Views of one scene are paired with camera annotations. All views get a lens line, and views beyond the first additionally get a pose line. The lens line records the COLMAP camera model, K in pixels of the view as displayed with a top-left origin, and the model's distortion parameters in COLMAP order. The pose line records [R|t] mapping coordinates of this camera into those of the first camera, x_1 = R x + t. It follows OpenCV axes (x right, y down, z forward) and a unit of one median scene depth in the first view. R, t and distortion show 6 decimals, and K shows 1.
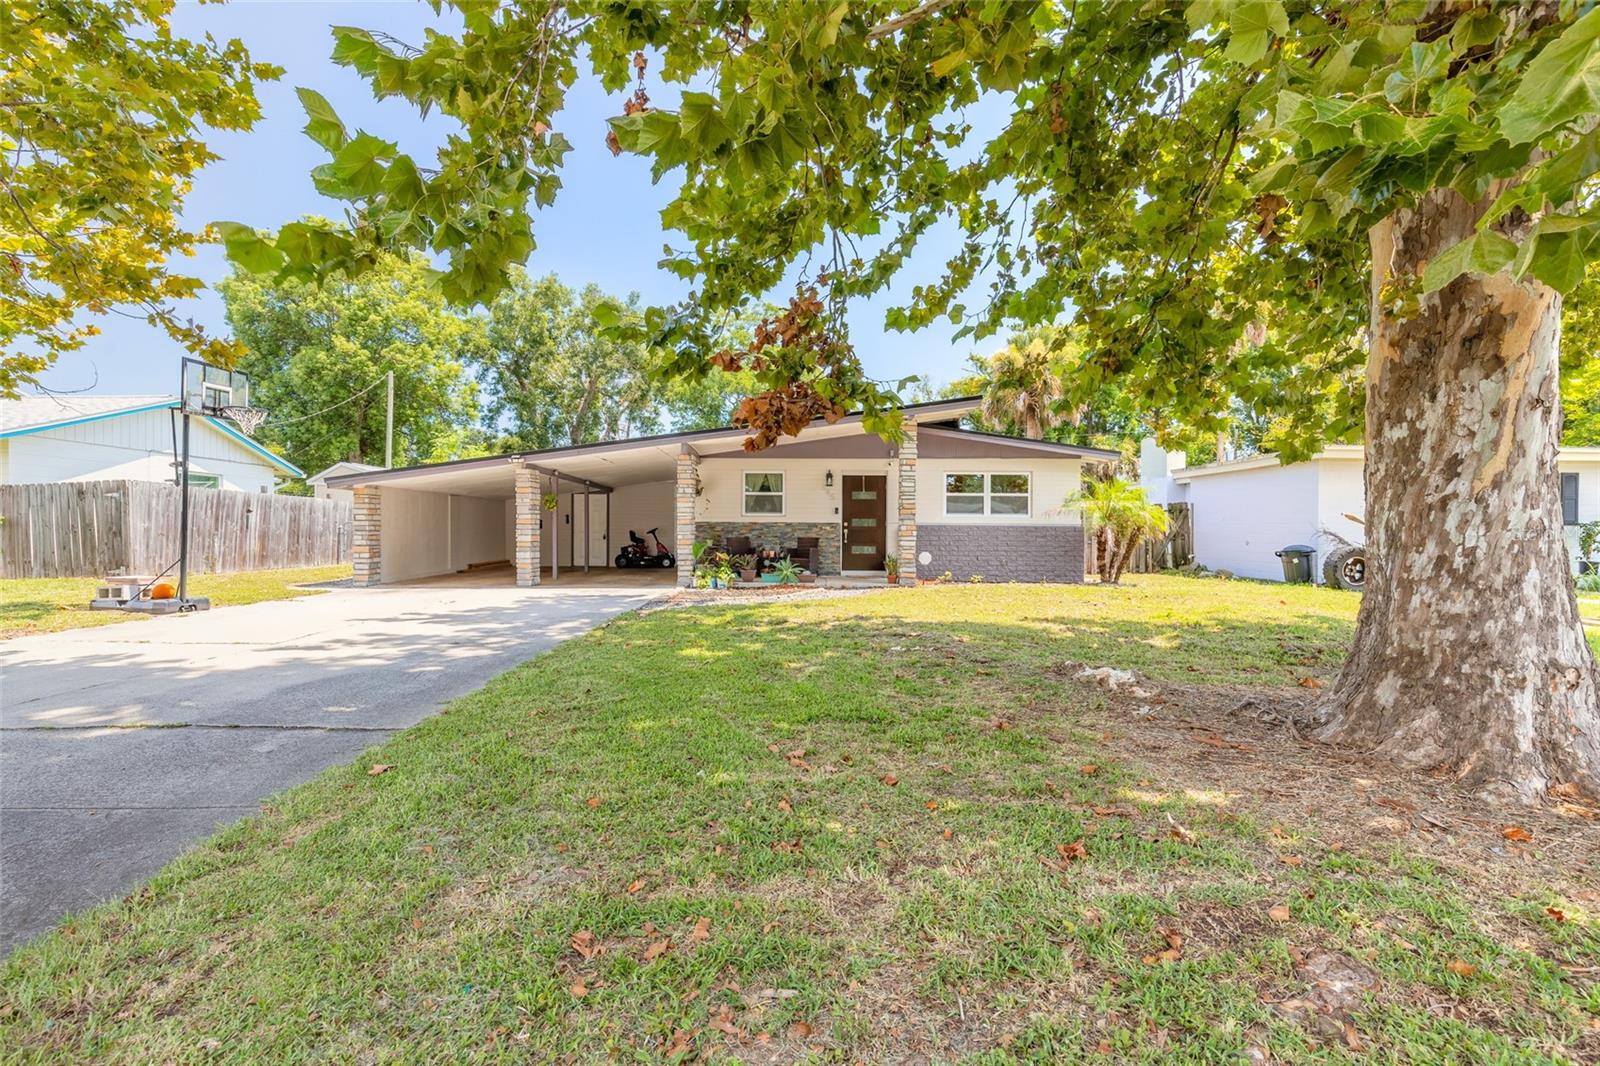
lens RADIAL K [[729.6, 0, 800.8], [0, 729.6, 531.5], [0, 0, 1]] dist [0.000731, 0.000460]
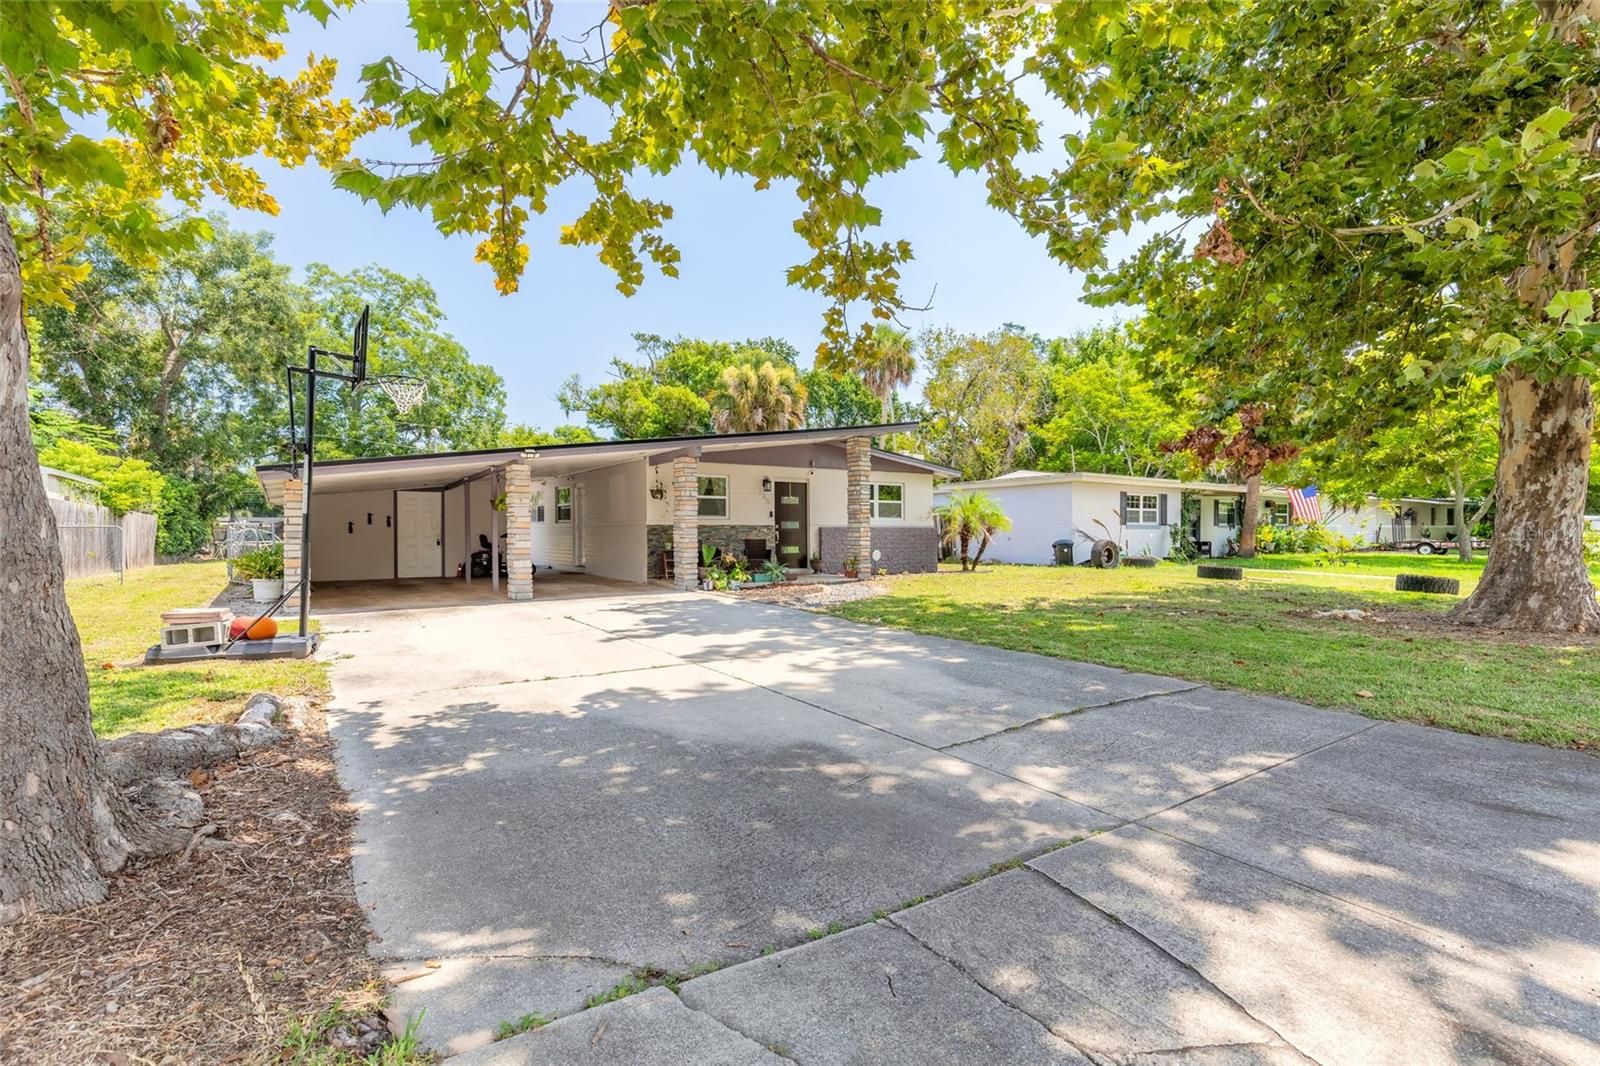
lens RADIAL K [[729.6, 0, 799.7], [0, 729.6, 531.1], [0, 0, 1]] dist [0.000731, 0.000460]
pose [[0.844644, -0.010772, 0.535220, -0.828969], [0.010604, 0.999938, 0.003389, -0.010922], [-0.535223, 0.002813, 0.844706, 0.109481]]
